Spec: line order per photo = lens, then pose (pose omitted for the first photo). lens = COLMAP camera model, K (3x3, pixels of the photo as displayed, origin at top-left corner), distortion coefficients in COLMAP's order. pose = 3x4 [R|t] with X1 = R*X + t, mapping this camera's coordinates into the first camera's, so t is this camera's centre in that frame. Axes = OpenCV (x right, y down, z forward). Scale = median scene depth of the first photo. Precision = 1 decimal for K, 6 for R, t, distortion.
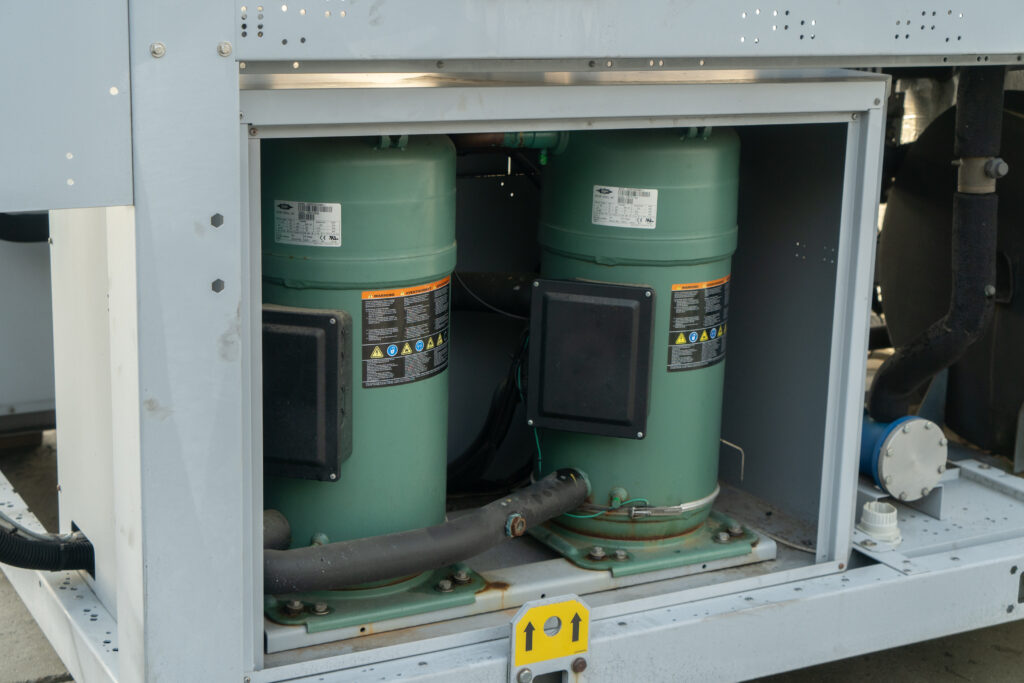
lens RADIAL K [[1644.5, 0, 512.0], [0, 1644.5, 339.8], [0, 0, 1]] dist [0.057579, 0.068228]
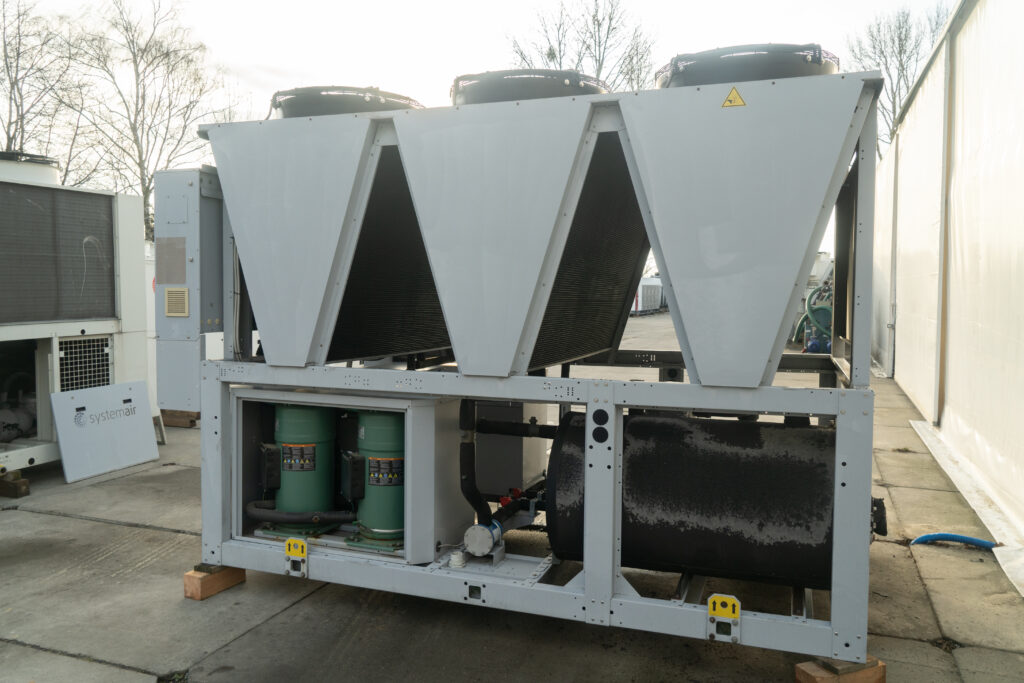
lens RADIAL K [[788.0, 0, 512.0], [0, 788.0, 341.5], [0, 0, 1]] dist [-0.000821, 0.005348]
pose [[0.662622, 0.018337, -0.748730, 1.356299], [-0.172429, 0.976580, -0.128681, -0.098222], [0.728835, 0.214370, 0.650265, 0.135039]]
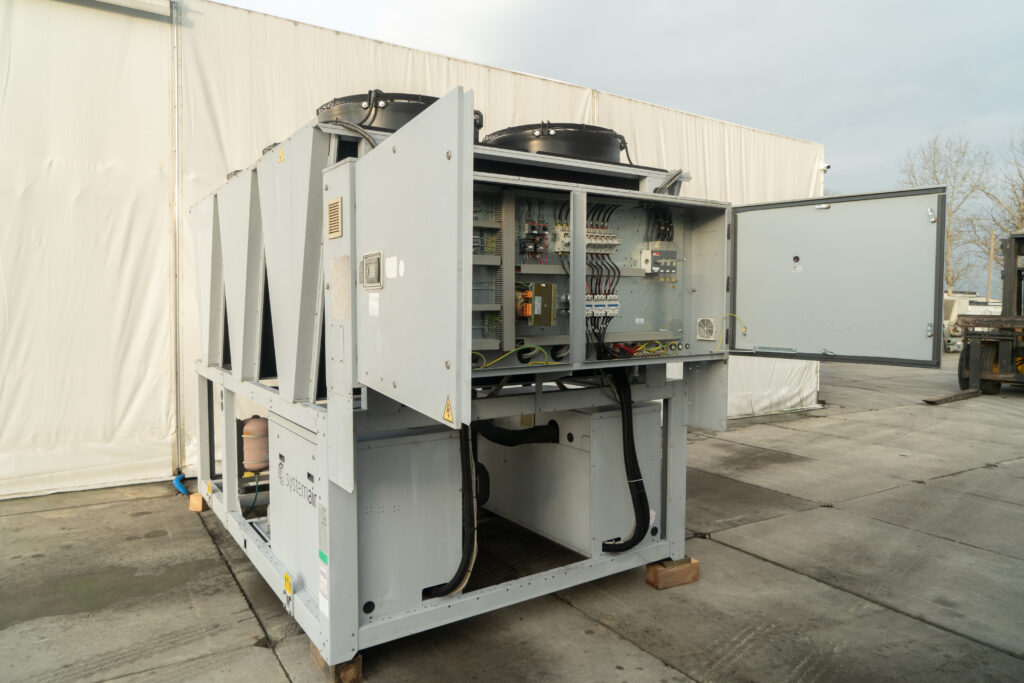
lens RADIAL K [[679.3, 0, 515.2], [0, 679.3, 334.5], [0, 0, 1]] dist [-0.025355, 0.018922]
pose [[-0.090183, -0.077783, 0.992883, -1.567740], [0.241396, 0.965510, 0.097564, -0.476313], [-0.966227, 0.248477, -0.068296, 1.115874]]
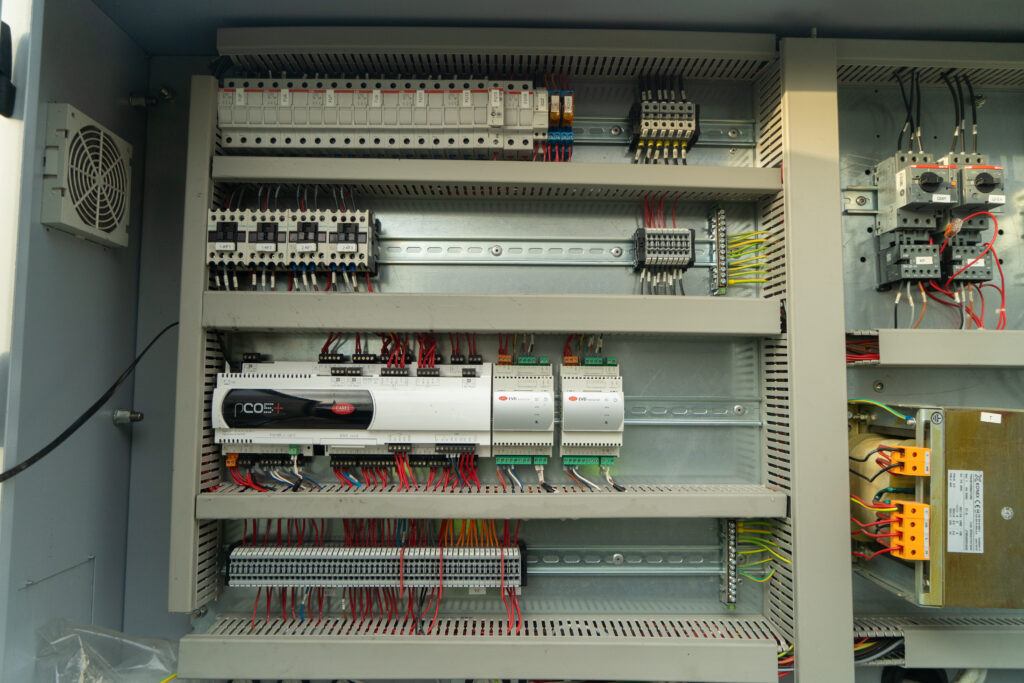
lens RADIAL K [[679.3, 0, 515.2], [0, 679.3, 334.5], [0, 0, 1]] dist [-0.025355, 0.018922]
pose [[0.466855, 0.041045, 0.883381, -0.726834], [0.220044, 0.962113, -0.160994, -0.461838], [-0.856520, 0.269544, 0.440136, 1.003183]]
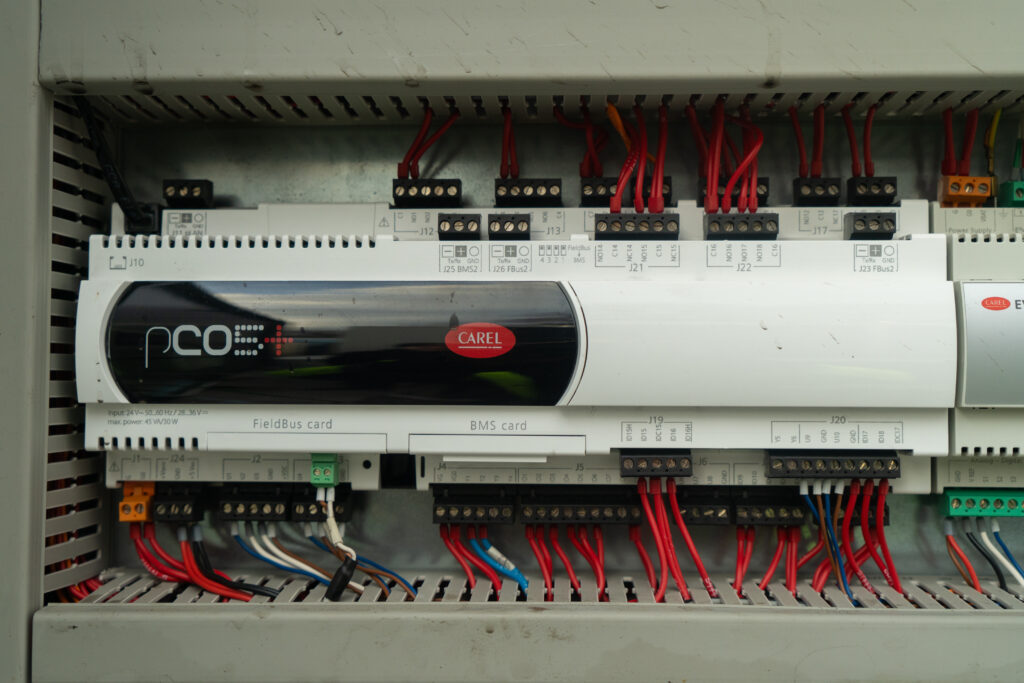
lens RADIAL K [[1220.5, 0, 511.6], [0, 1220.5, 324.9], [0, 0, 1]] dist [0.012075, -0.016125]
pose [[0.521707, 0.013576, 0.853017, -0.644327], [0.218149, 0.964509, -0.148771, -0.470492], [-0.824762, 0.263699, 0.500230, 1.113603]]
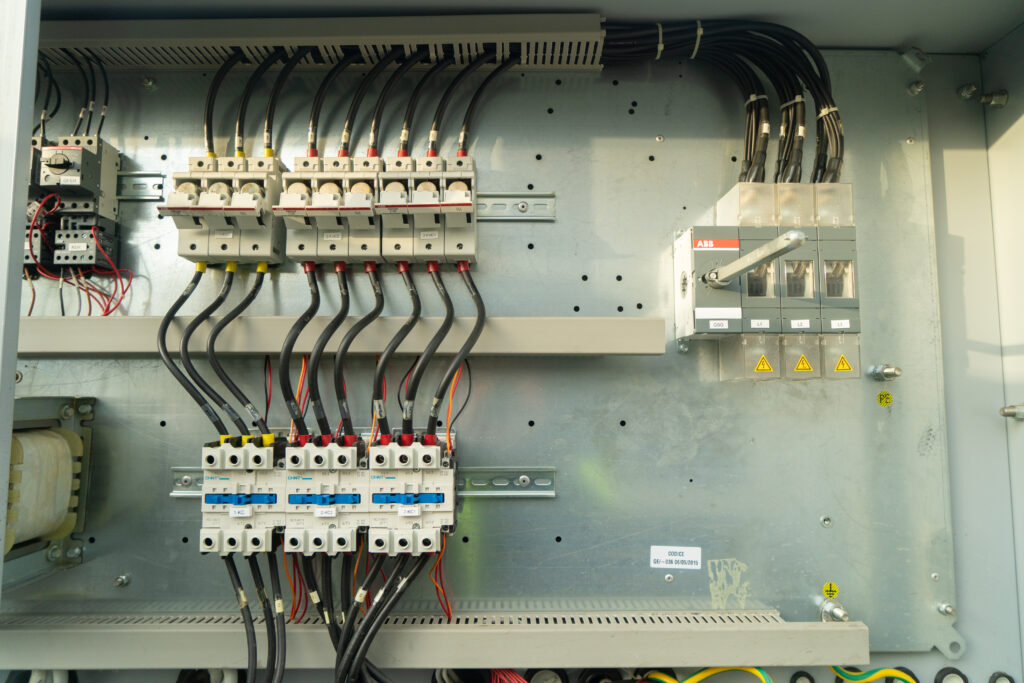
lens RADIAL K [[679.3, 0, 515.2], [0, 679.3, 334.5], [0, 0, 1]] dist [-0.025355, 0.018922]
pose [[0.469004, 0.057148, 0.881345, -0.534052], [0.226718, 0.956675, -0.182680, -0.364306], [-0.853601, 0.285494, 0.435728, 0.676572]]
